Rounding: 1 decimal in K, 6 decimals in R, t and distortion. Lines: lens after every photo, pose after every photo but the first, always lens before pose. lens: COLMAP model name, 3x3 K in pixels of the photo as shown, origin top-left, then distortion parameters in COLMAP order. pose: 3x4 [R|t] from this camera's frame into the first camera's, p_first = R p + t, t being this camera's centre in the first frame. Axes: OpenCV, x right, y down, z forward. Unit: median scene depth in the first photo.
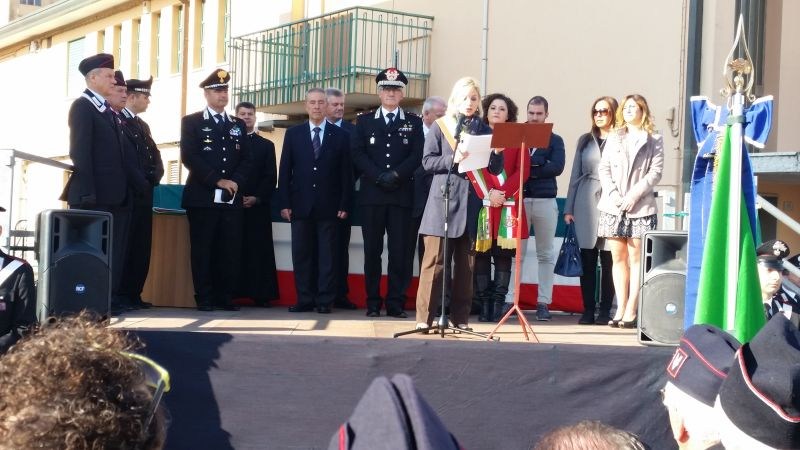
lens RADIAL K [[1293.5, 0, 400.0], [0, 1293.5, 225.0], [0, 0, 1]] dist [0.090392, 0.180906]
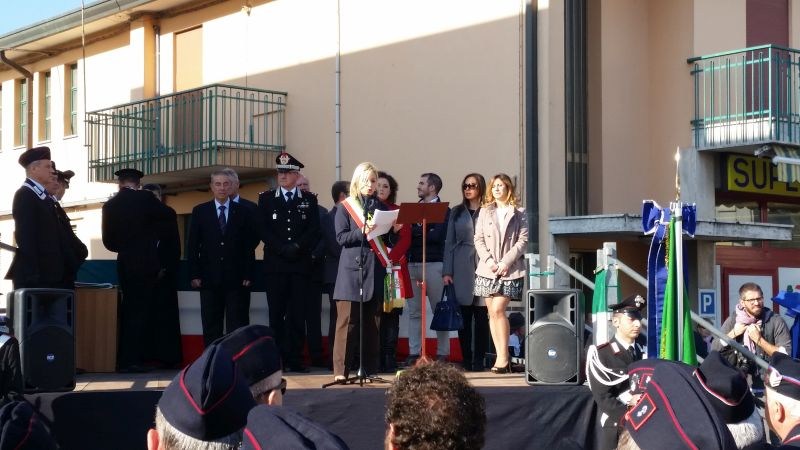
lens RADIAL K [[1303.9, 0, 394.0], [0, 1303.9, 221.3], [0, 0, 1]] dist [0.104104, 0.017273]
pose [[0.989624, -0.025879, 0.141334, -0.076957], [0.032378, 0.998512, -0.043879, -0.007420], [-0.139988, 0.048000, 0.988989, -0.139083]]
